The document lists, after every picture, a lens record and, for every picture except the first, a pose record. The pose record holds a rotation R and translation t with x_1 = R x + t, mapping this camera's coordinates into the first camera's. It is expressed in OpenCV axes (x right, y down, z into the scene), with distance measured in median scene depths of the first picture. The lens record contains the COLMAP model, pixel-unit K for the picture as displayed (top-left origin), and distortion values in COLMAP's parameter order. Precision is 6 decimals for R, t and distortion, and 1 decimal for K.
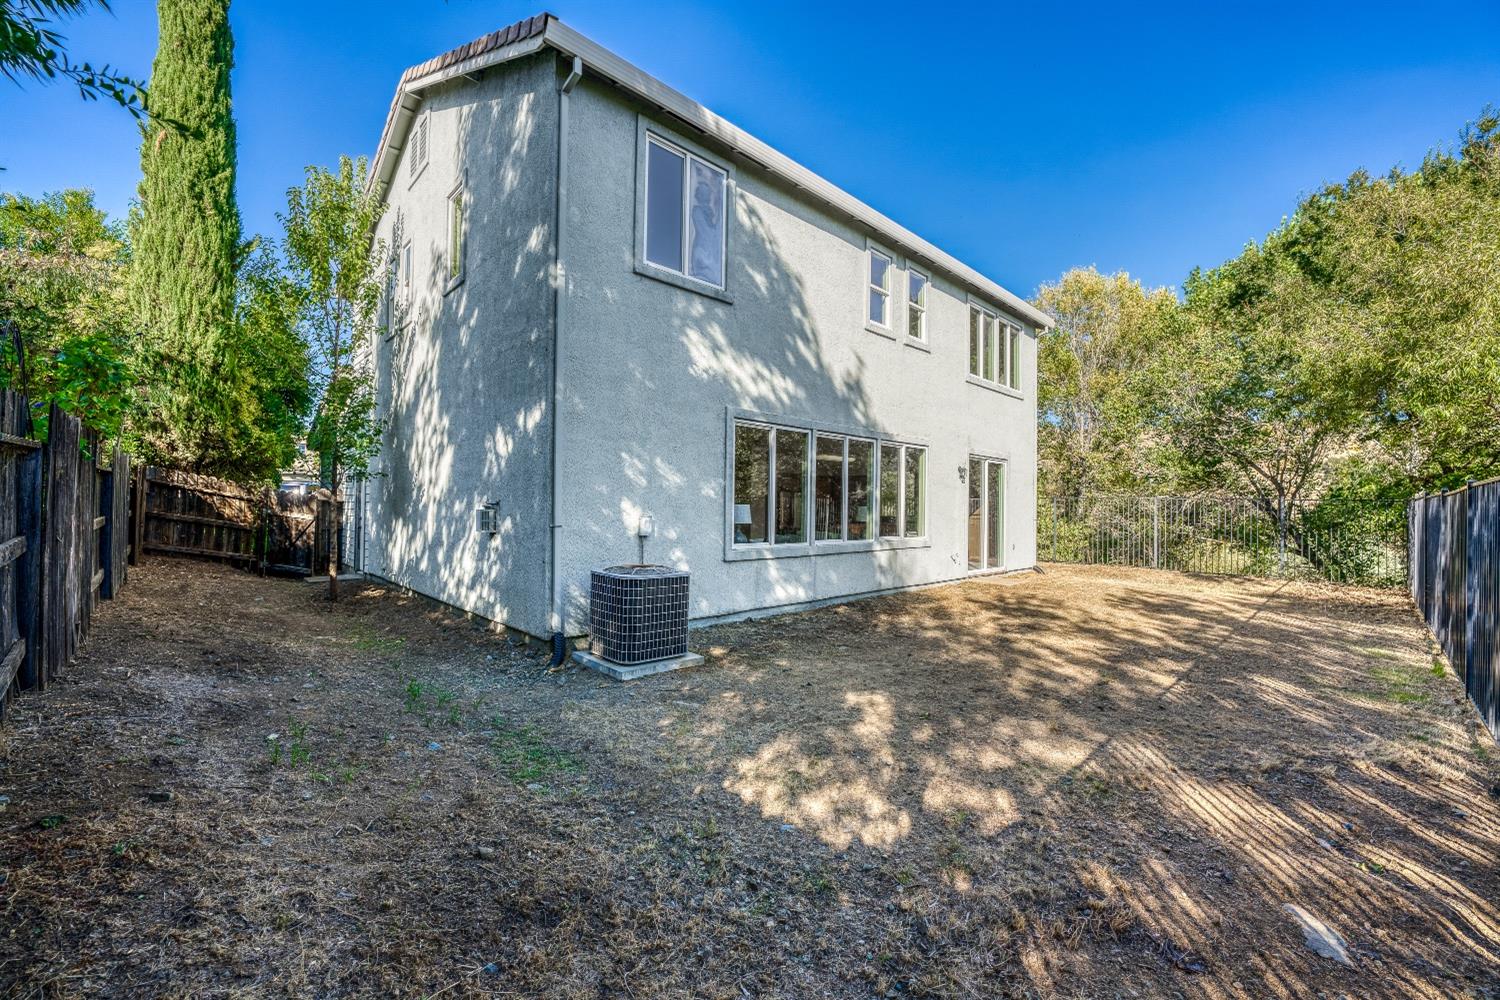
lens RADIAL K [[603.9, 0, 750.0], [0, 603.9, 500.0], [0, 0, 1]] dist [-0.021003, 0.000034]
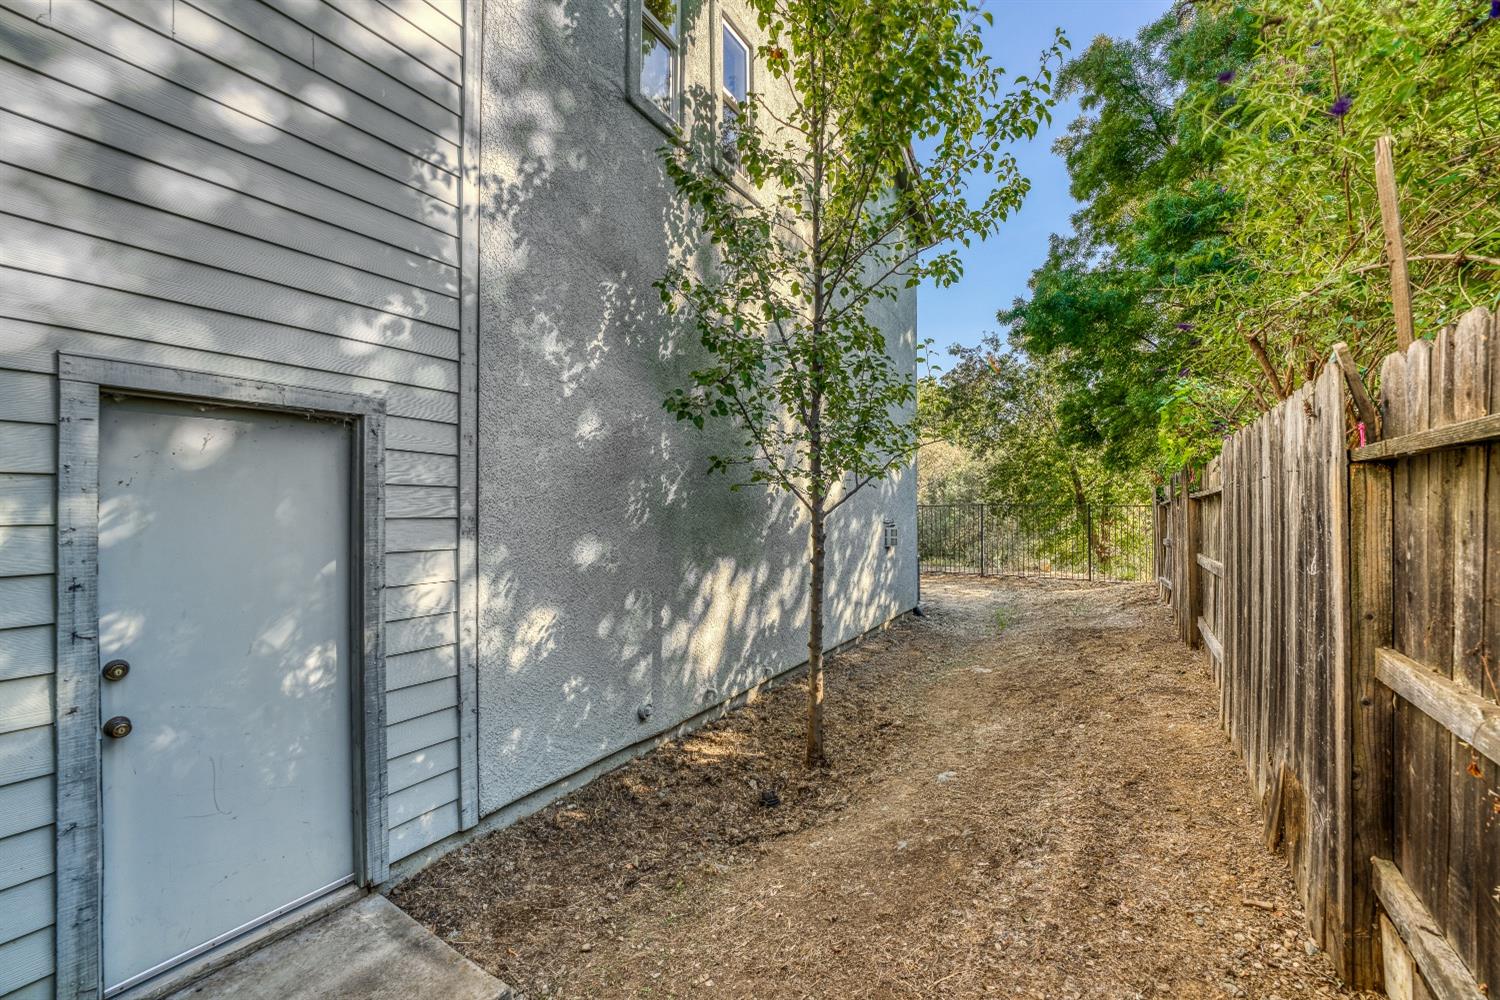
lens RADIAL K [[603.9, 0, 750.0], [0, 603.9, 500.0], [0, 0, 1]] dist [-0.021003, 0.000034]
pose [[-0.229833, -0.000560, 0.973230, -1.570805], [-0.012872, 0.999914, -0.002464, -0.029098], [-0.973145, -0.013094, -0.229821, 1.585924]]
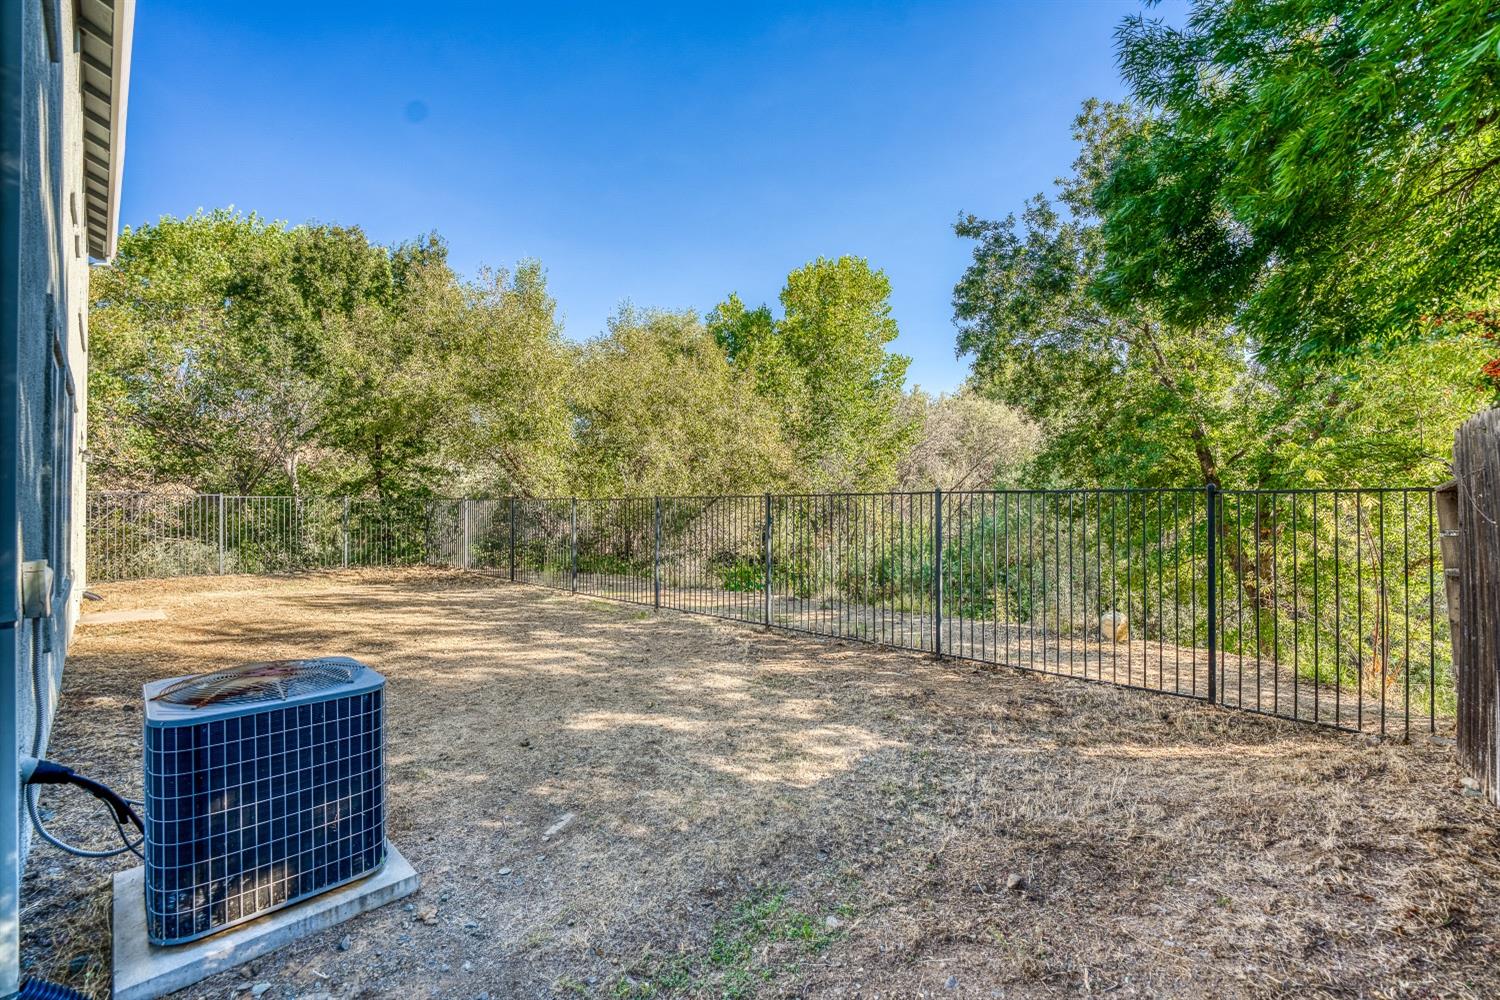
lens RADIAL K [[603.9, 0, 750.0], [0, 603.9, 500.0], [0, 0, 1]] dist [-0.021003, 0.000034]
pose [[-0.060668, -0.004877, 0.998146, -0.756204], [-0.008737, 0.999952, 0.004354, -0.021314], [-0.998120, -0.008457, -0.060708, 0.814270]]
